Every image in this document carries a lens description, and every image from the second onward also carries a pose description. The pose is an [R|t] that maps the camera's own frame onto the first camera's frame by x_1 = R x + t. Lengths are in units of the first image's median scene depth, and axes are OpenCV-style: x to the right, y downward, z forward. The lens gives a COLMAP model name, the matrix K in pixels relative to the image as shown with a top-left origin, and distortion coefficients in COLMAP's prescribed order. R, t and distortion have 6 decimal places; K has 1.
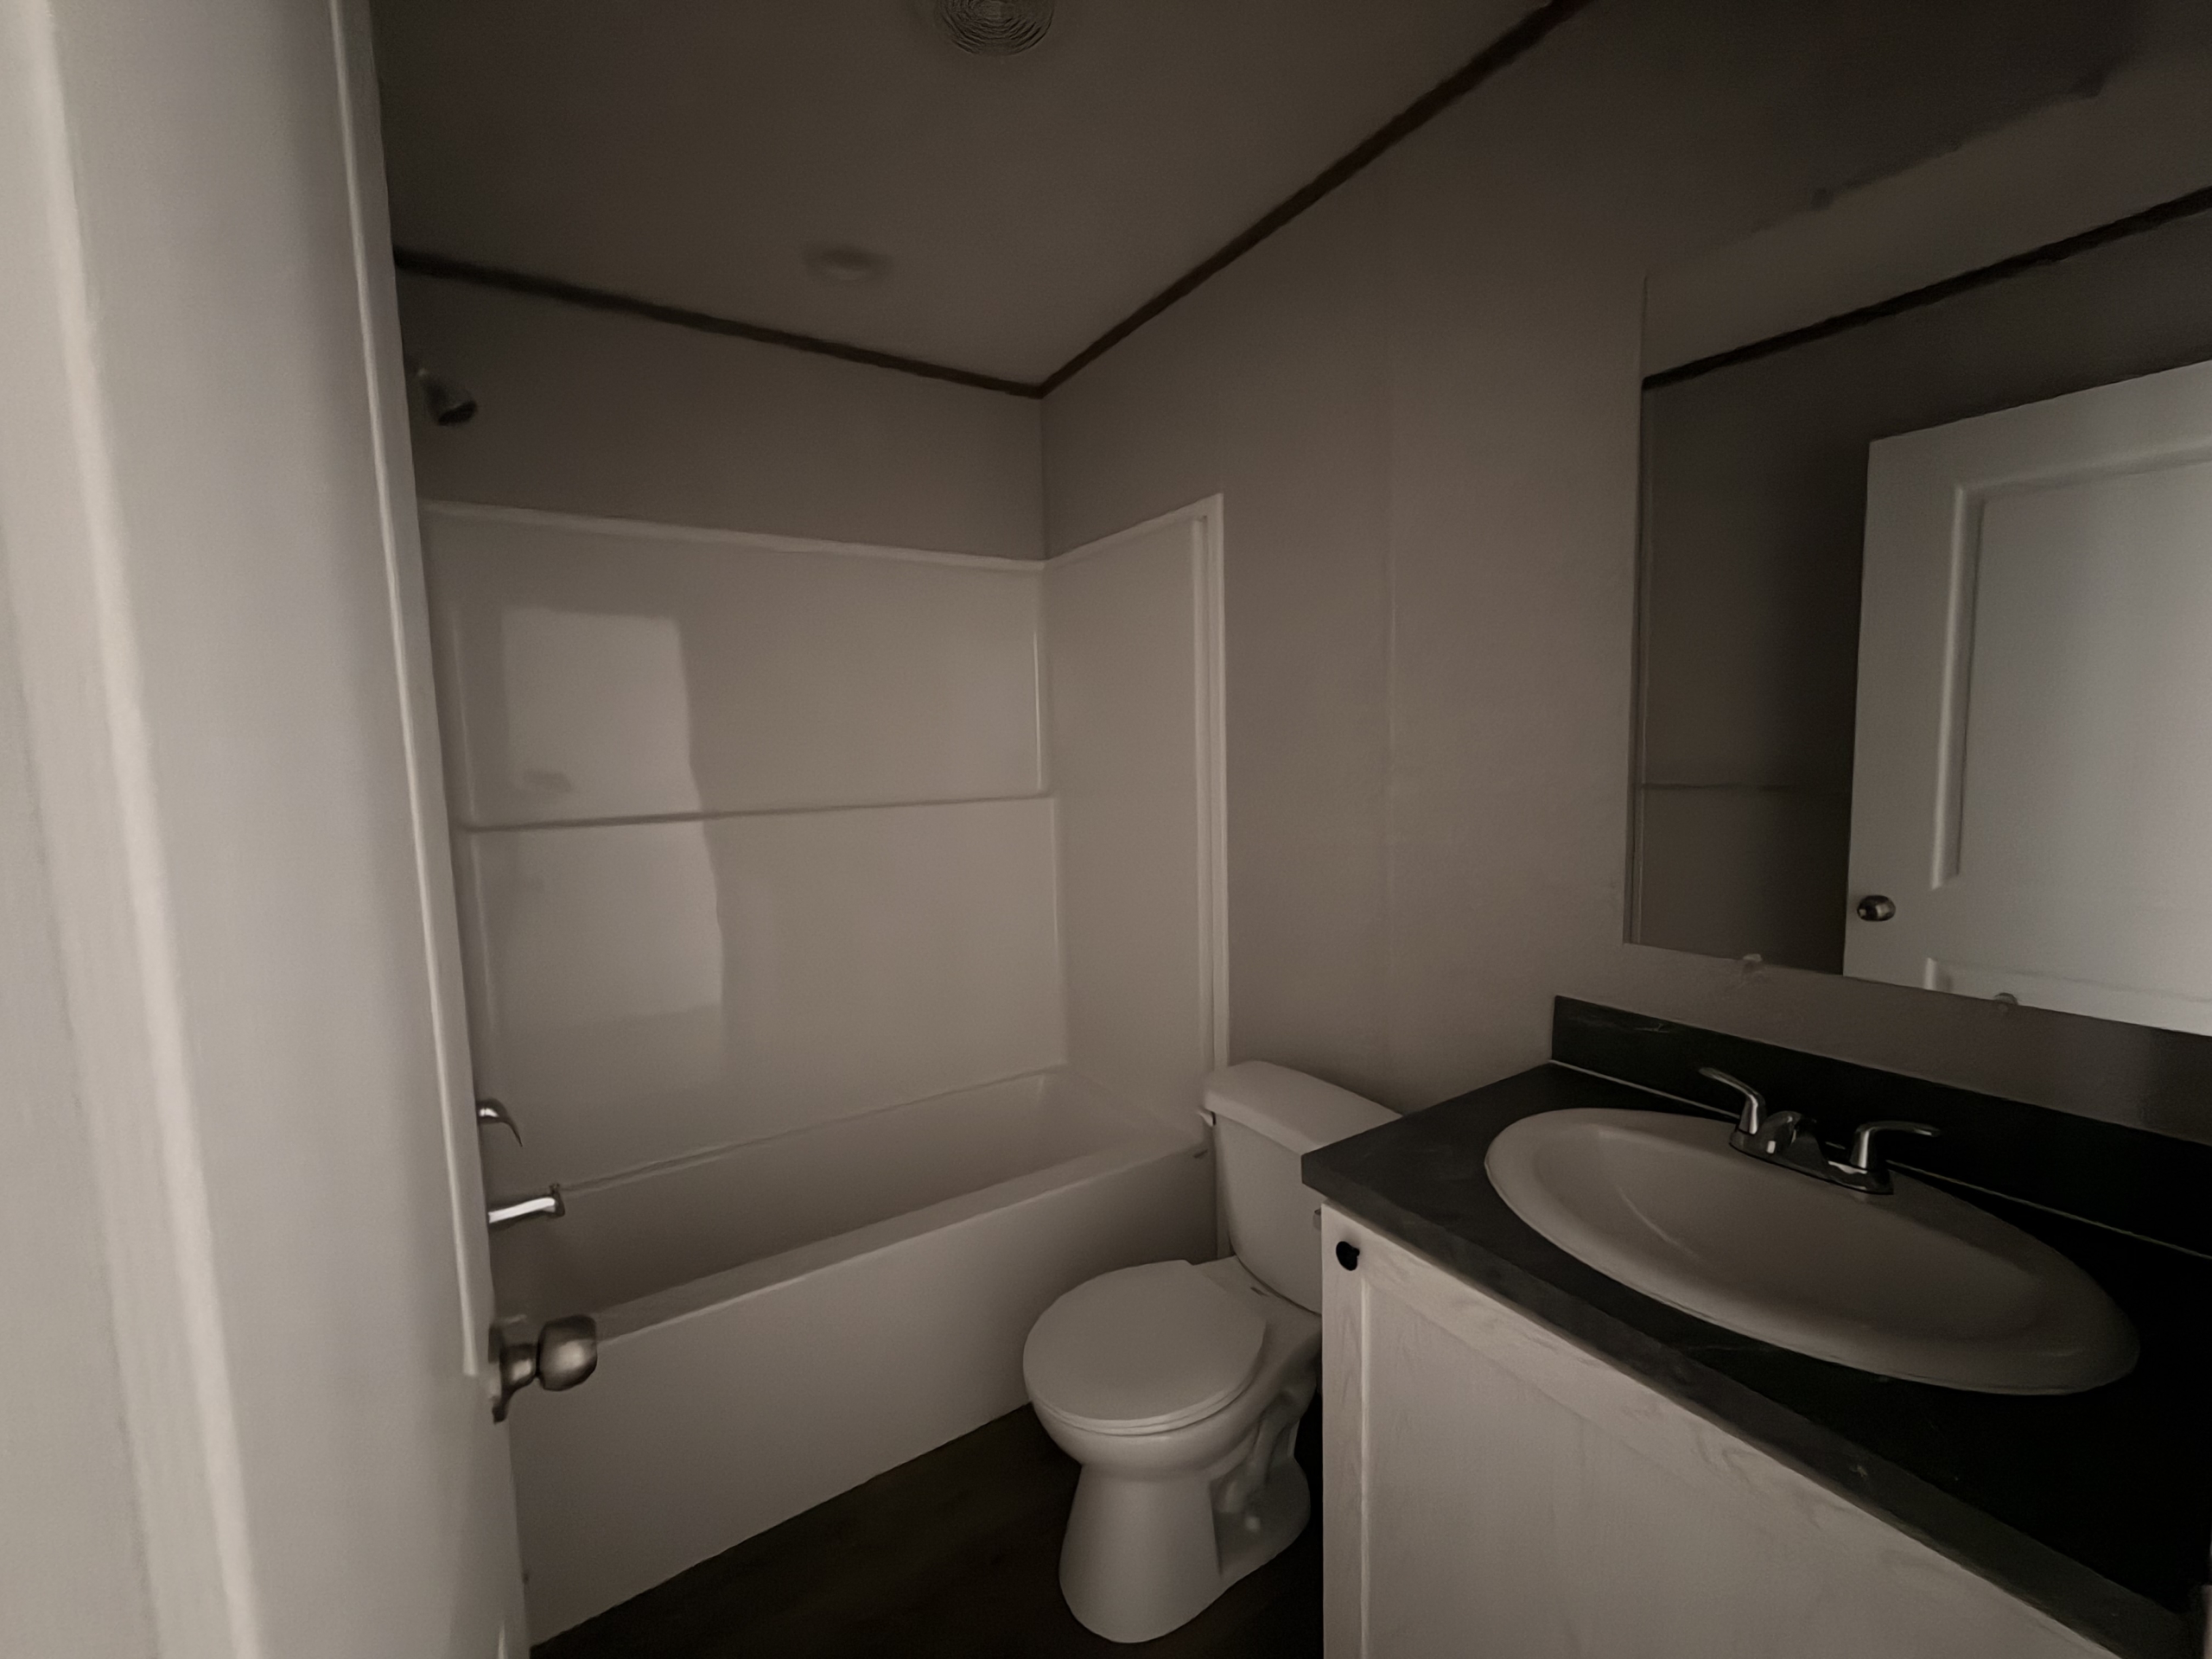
lens RADIAL K [[881.1, 0, 1101.1], [0, 881.1, 826.5], [0, 0, 1]] dist [-0.001223, 0.000181]
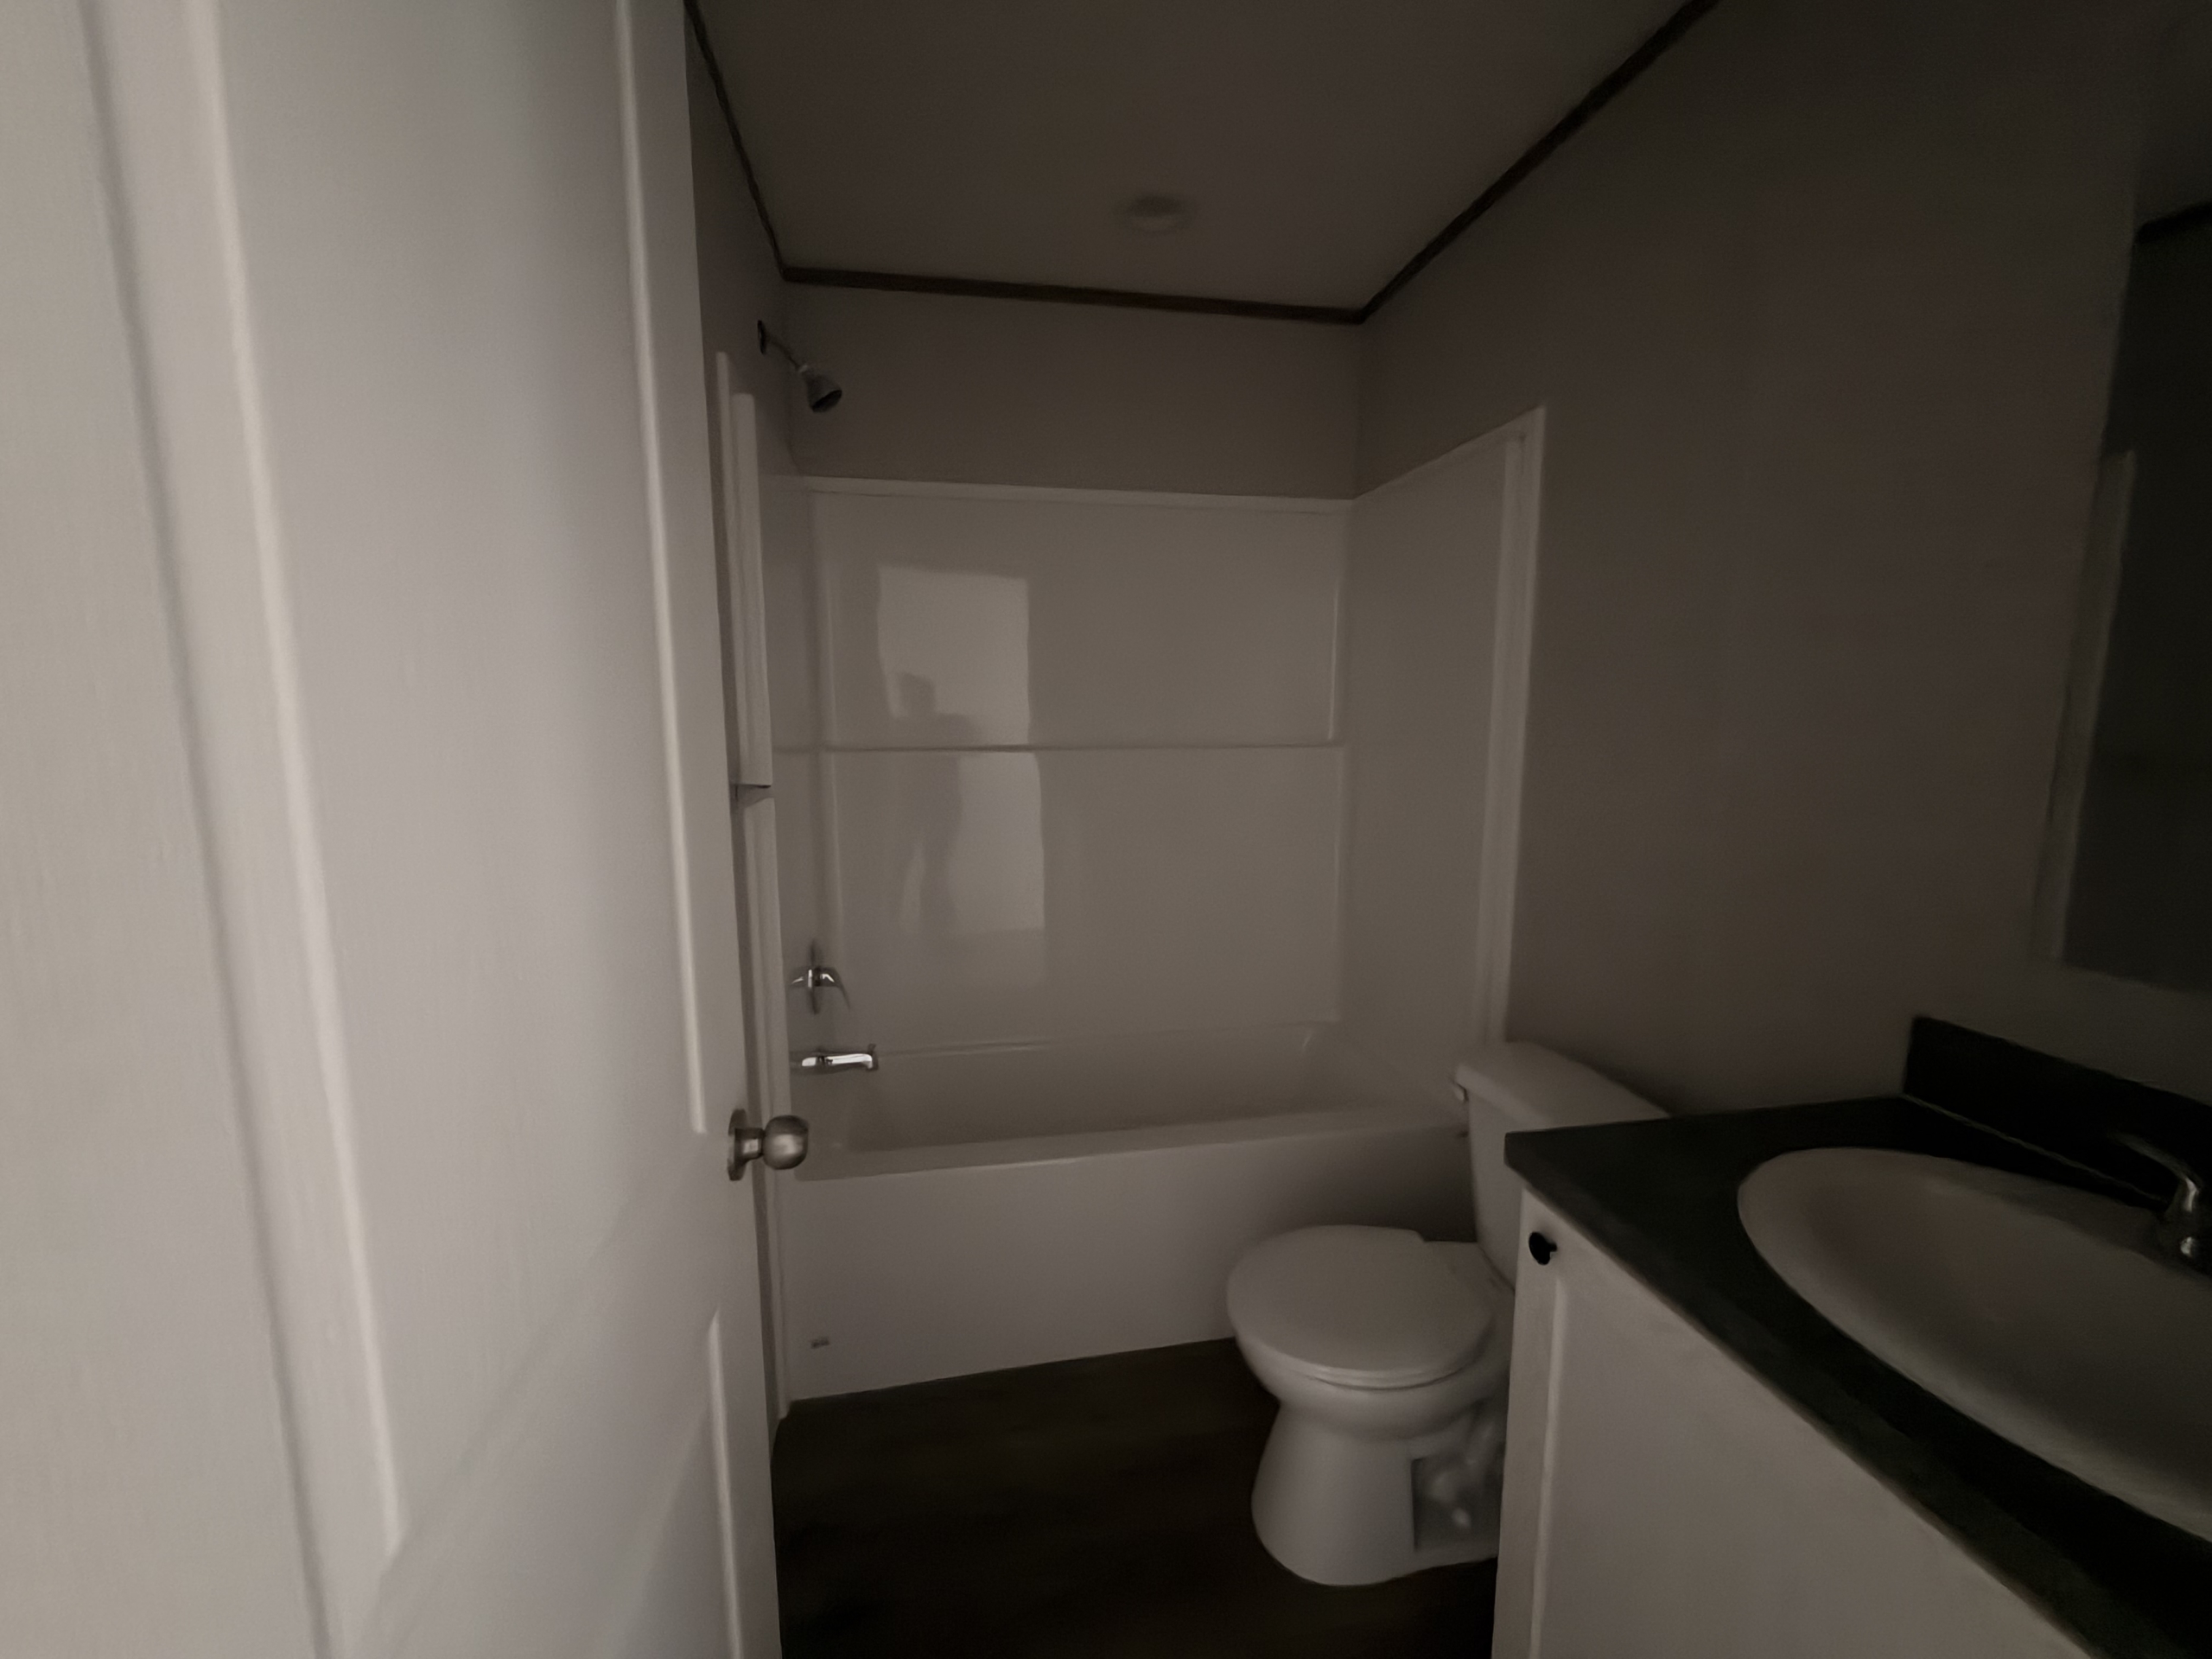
lens RADIAL K [[881.1, 0, 1101.1], [0, 881.1, 826.5], [0, 0, 1]] dist [-0.001223, 0.000181]
pose [[0.925752, 0.076370, -0.370340, 0.119194], [-0.058140, 0.996494, 0.060160, 0.019645], [0.373636, -0.034162, 0.926946, 0.005568]]
